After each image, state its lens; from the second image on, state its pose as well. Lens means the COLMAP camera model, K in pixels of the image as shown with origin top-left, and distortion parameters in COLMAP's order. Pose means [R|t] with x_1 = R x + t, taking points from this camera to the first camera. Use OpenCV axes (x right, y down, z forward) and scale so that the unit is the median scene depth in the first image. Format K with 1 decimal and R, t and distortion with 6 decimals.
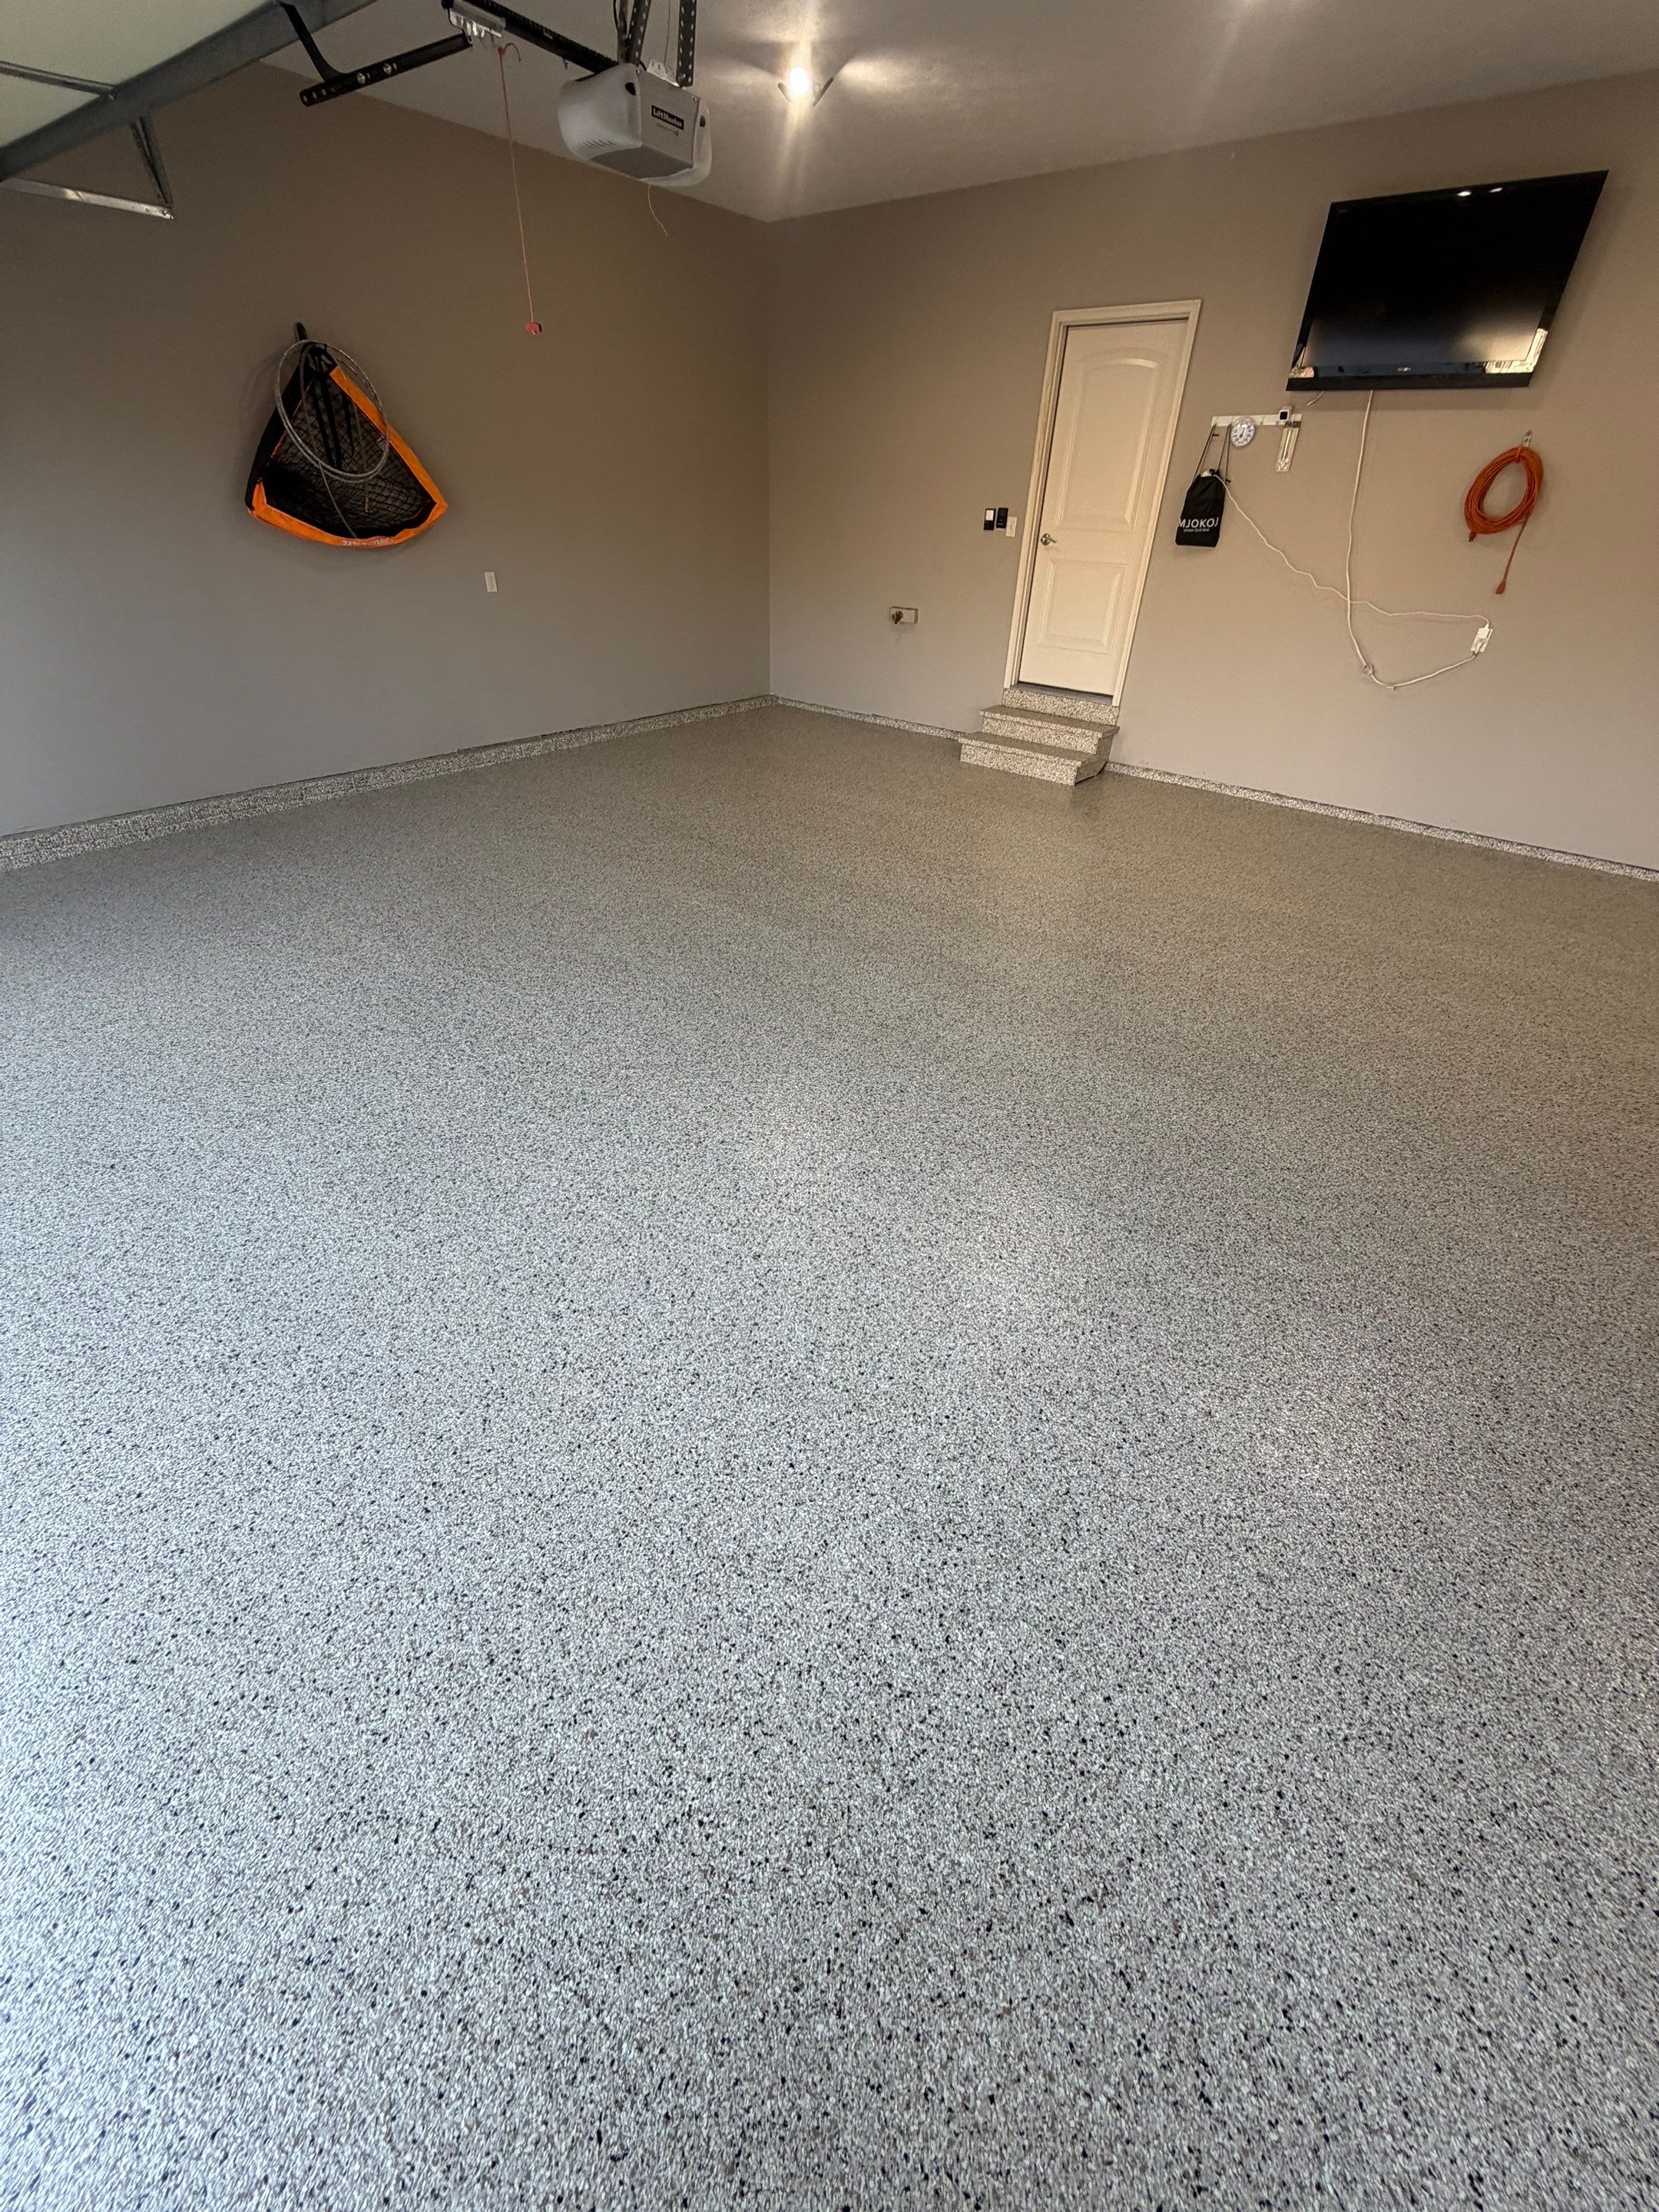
lens RADIAL K [[878.2, 0, 831.4], [0, 878.2, 1100.9], [0, 0, 1]] dist [-0.001088, -0.000193]
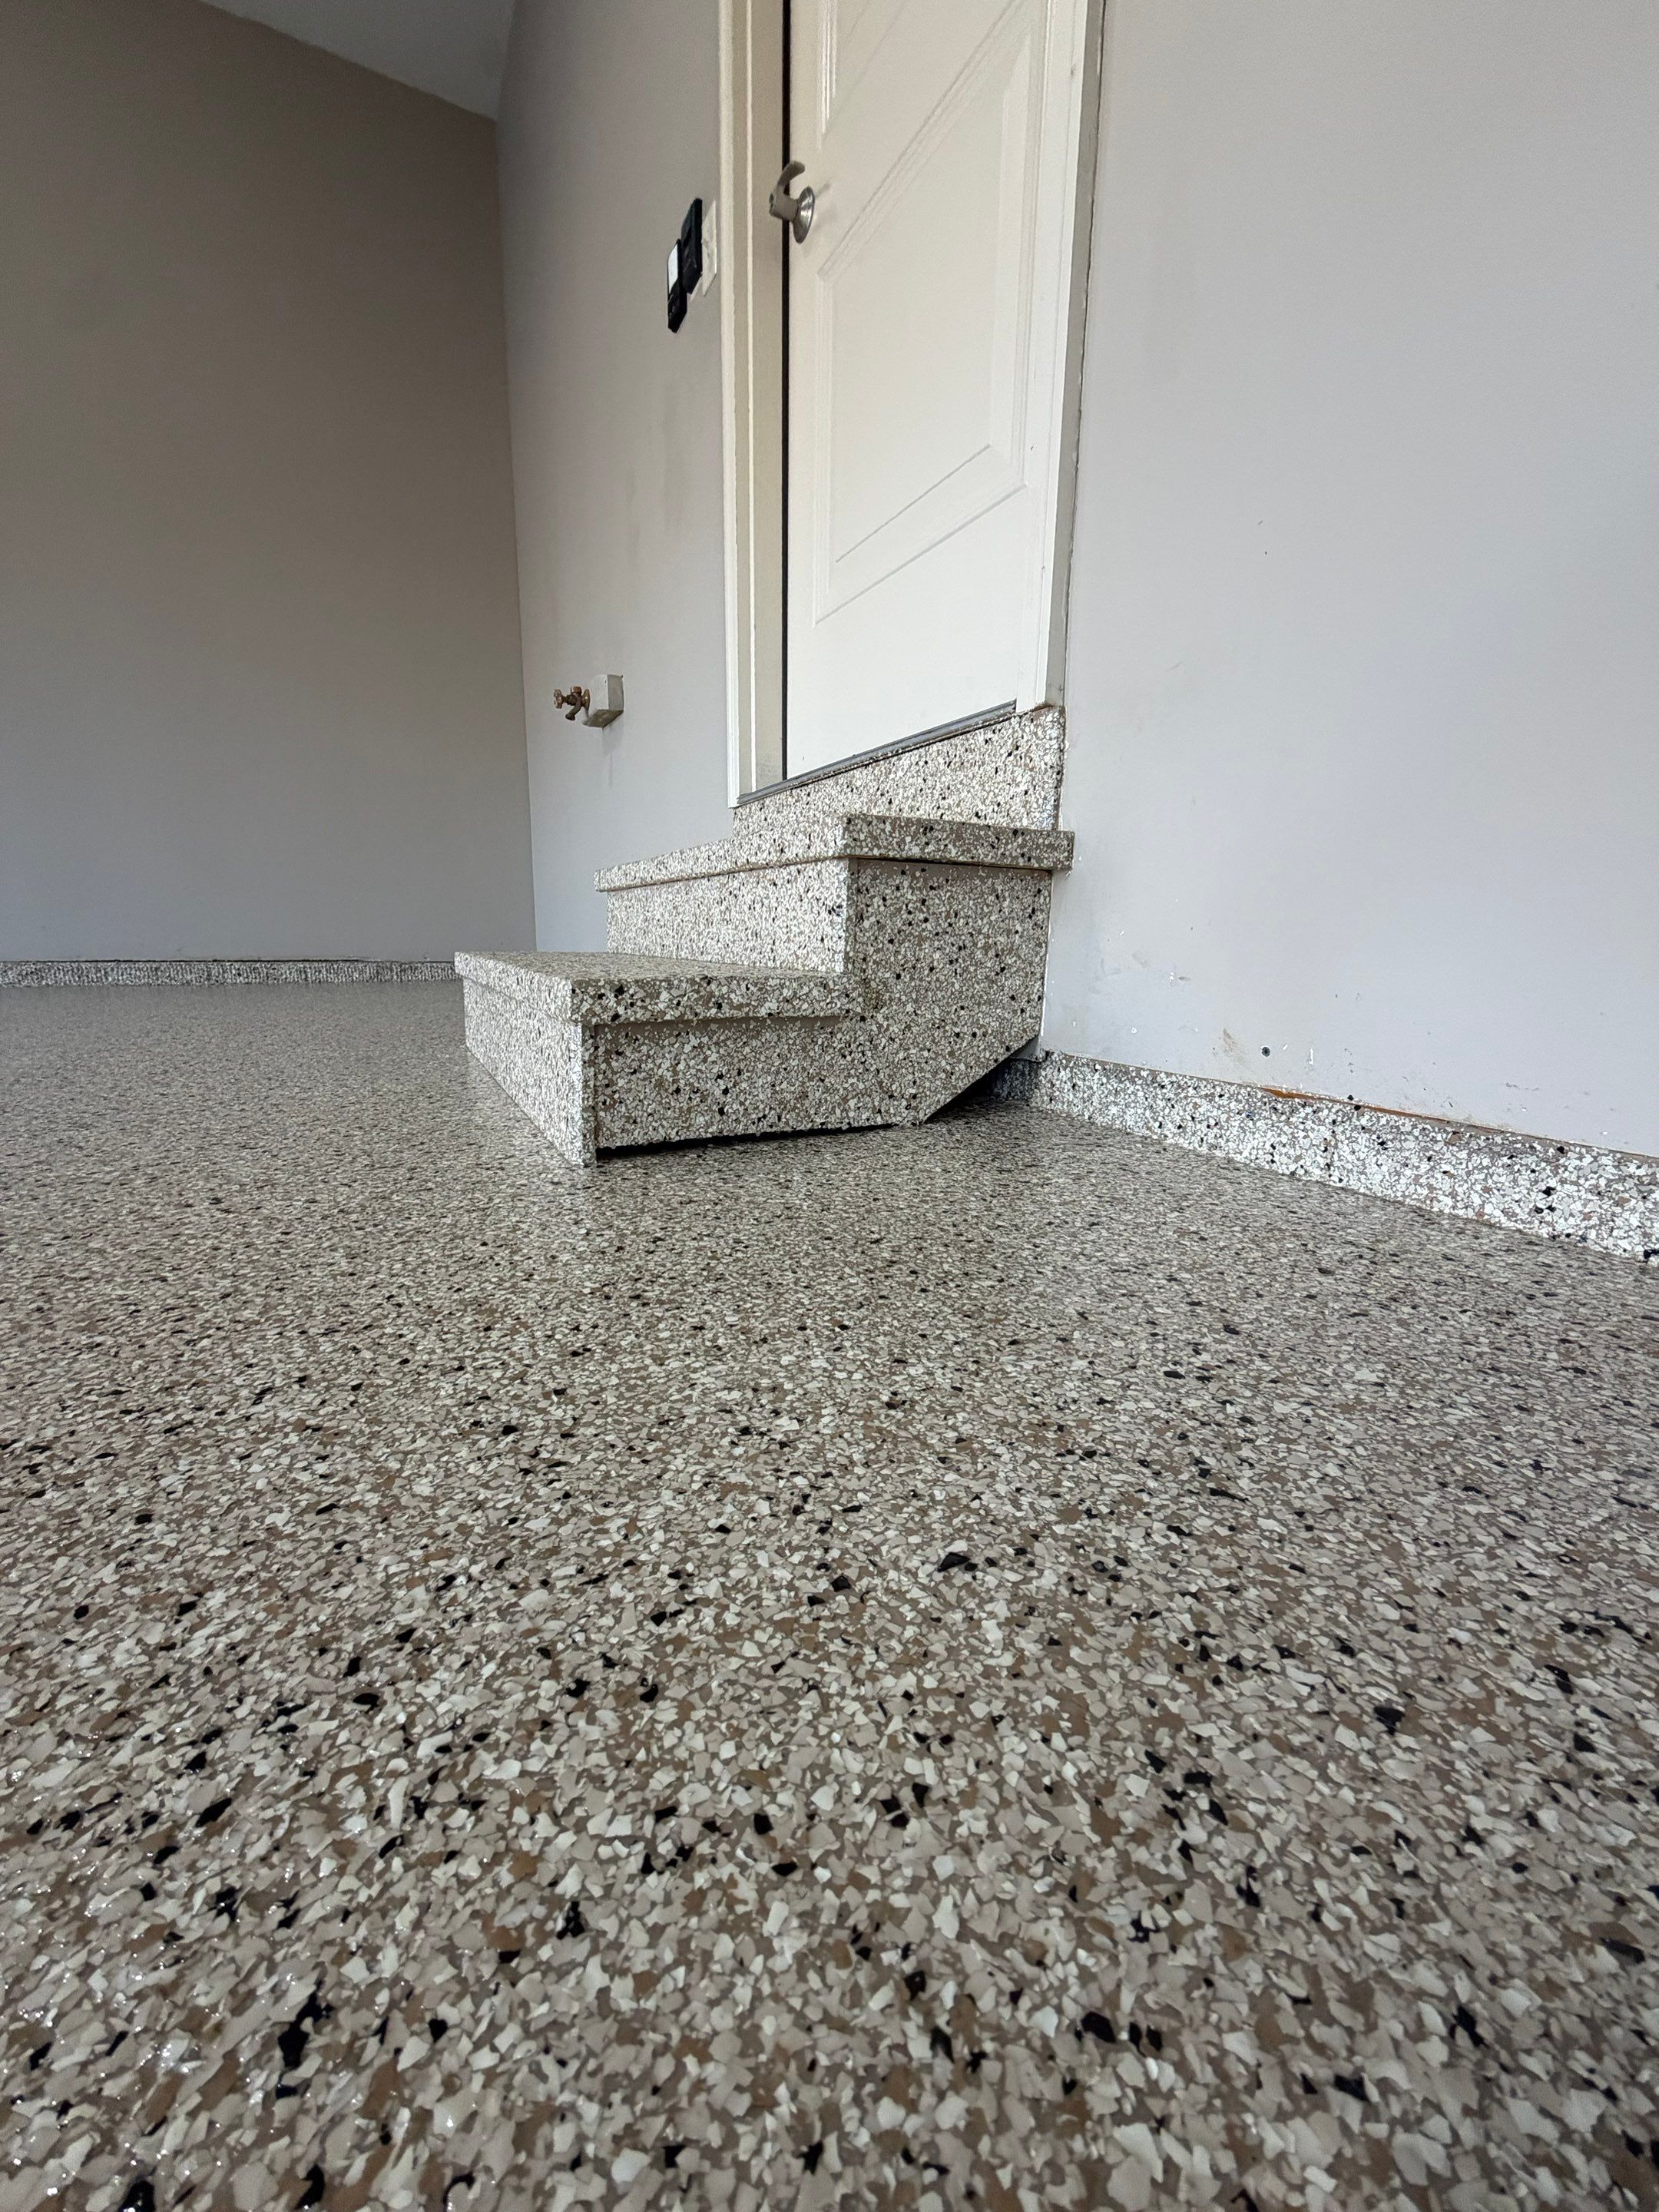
lens RADIAL K [[878.2, 0, 829.9], [0, 878.2, 1101.2], [0, 0, 1]] dist [-0.001088, -0.000193]
pose [[0.919710, 0.057205, -0.388408, 0.441835], [-0.215376, 0.900684, -0.377336, -0.402635], [0.328247, 0.430693, 0.840689, 1.109051]]
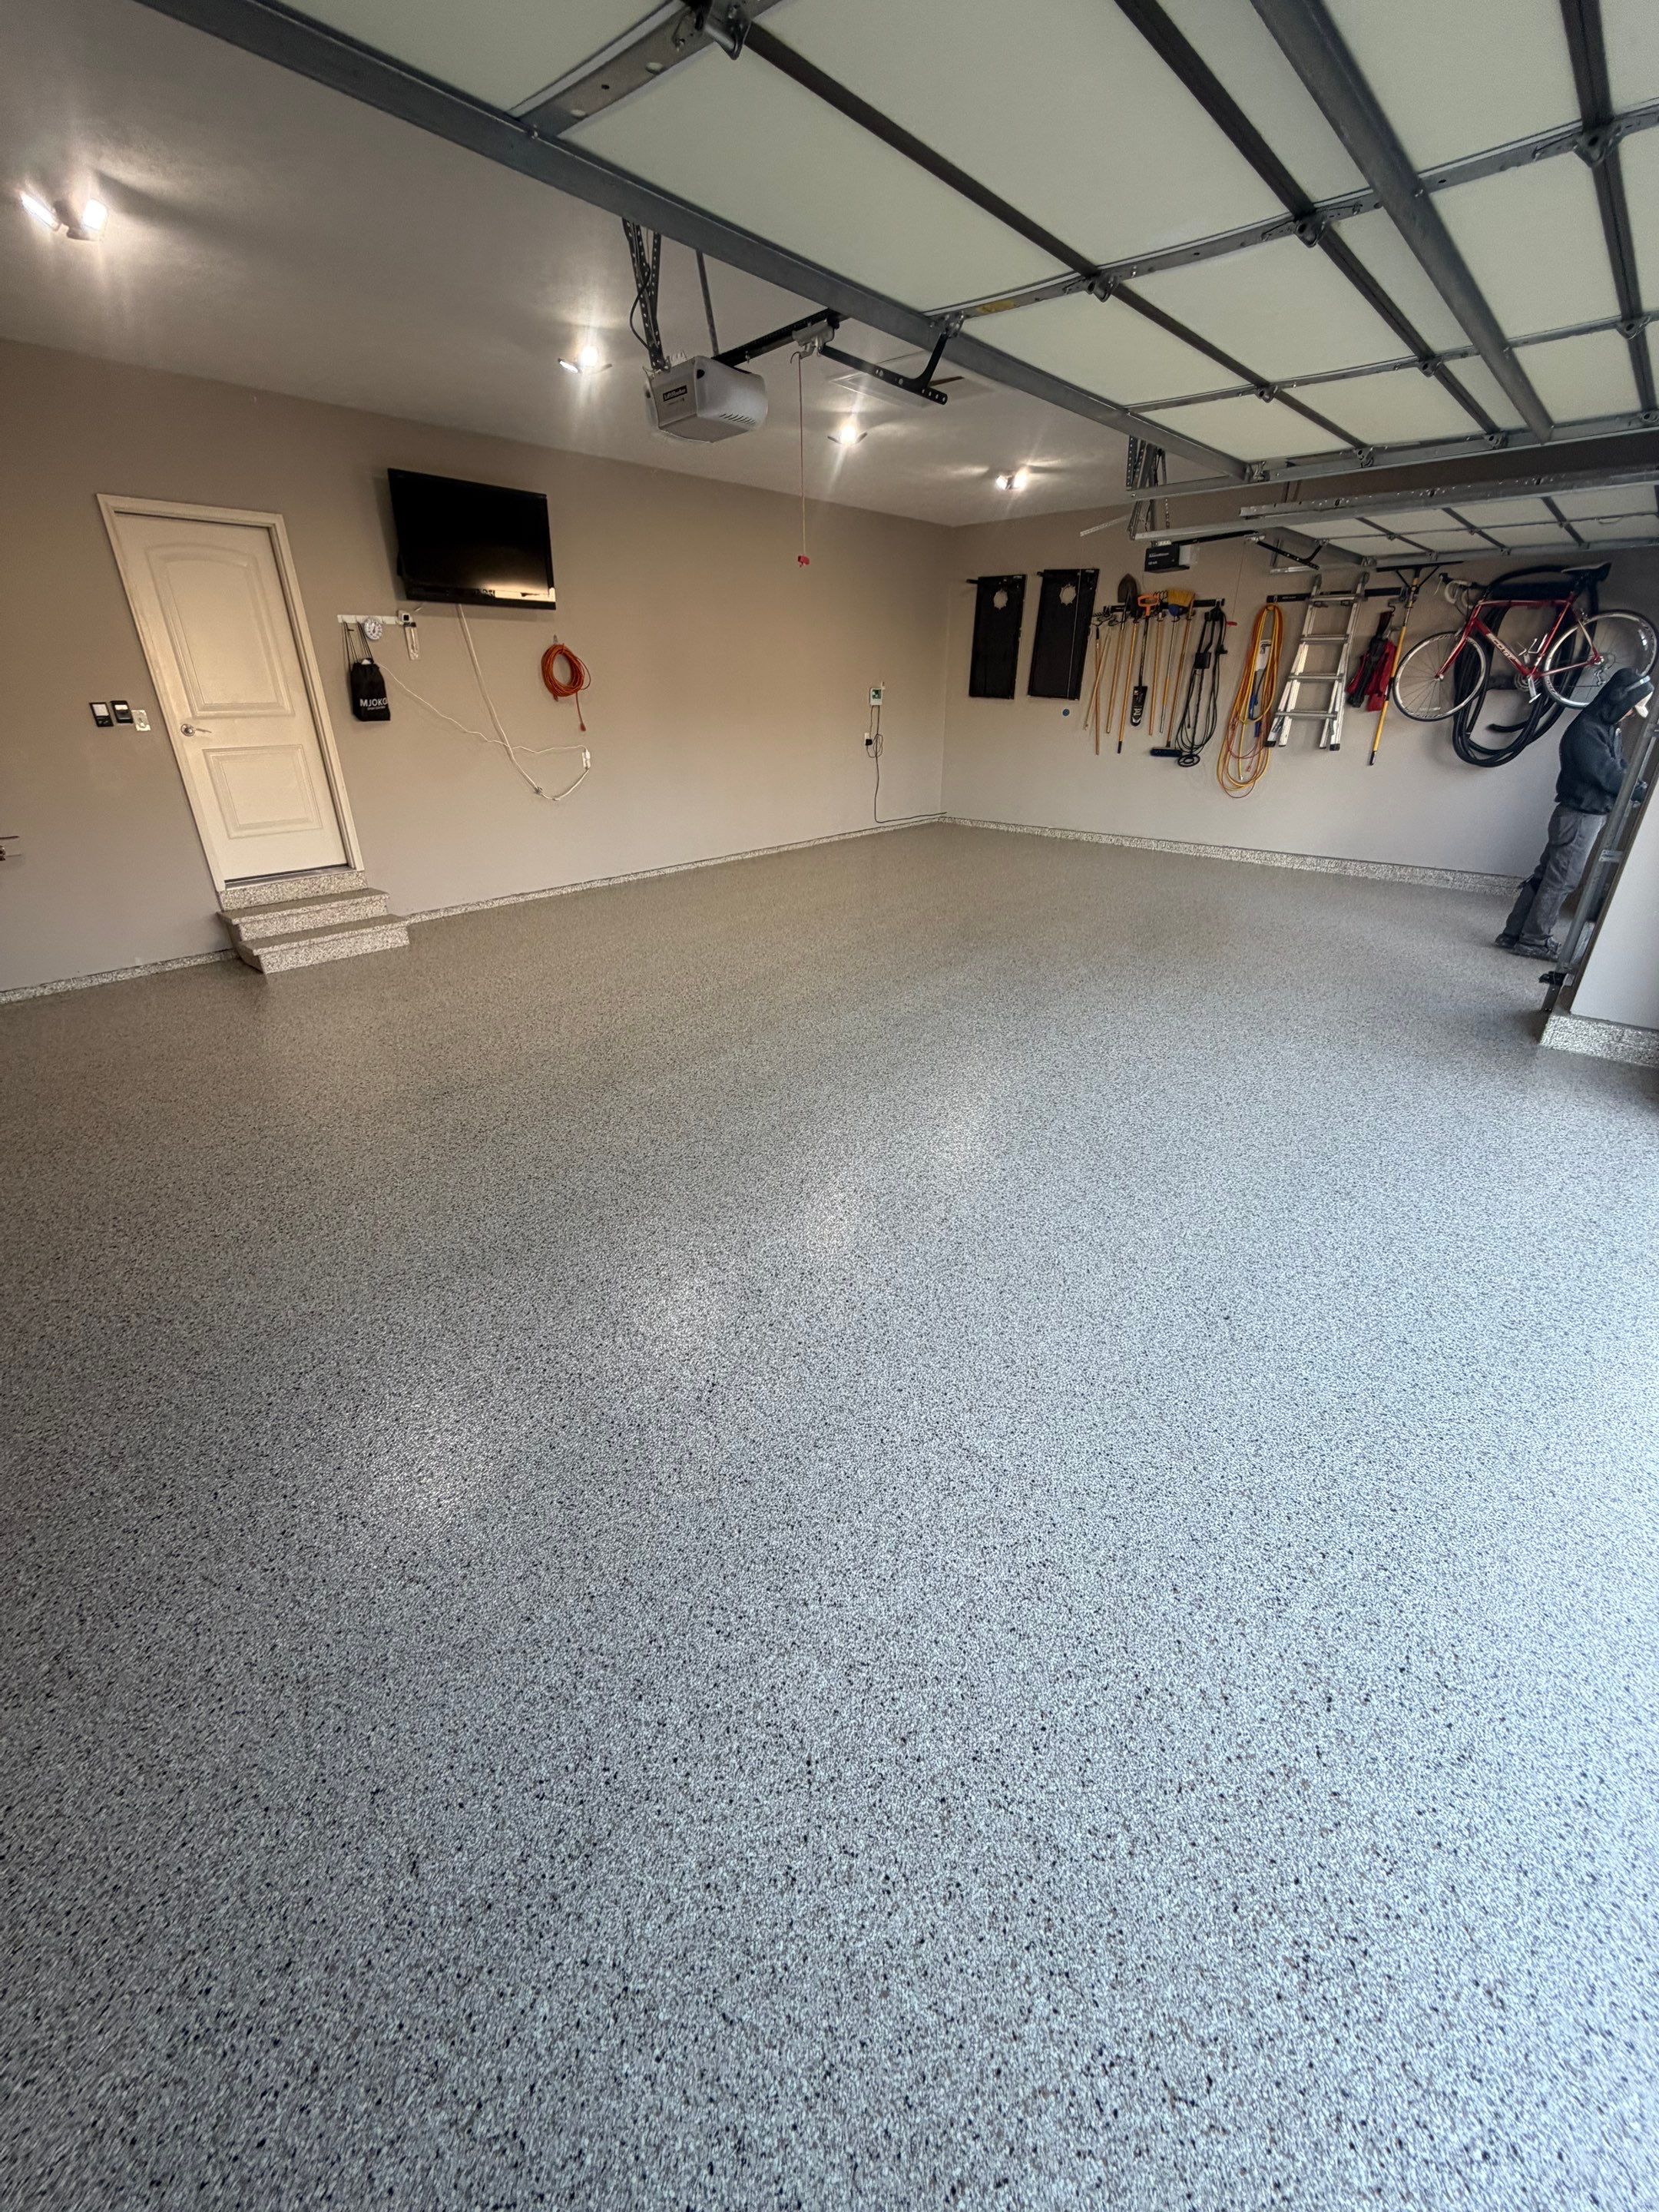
lens RADIAL K [[878.2, 0, 824.1], [0, 878.2, 1098.8], [0, 0, 1]] dist [-0.001088, -0.000193]
pose [[0.036329, -0.453805, 0.890360, -0.840961], [0.577958, 0.736373, 0.351738, -0.376994], [-0.815257, 0.501813, 0.289032, 0.502194]]
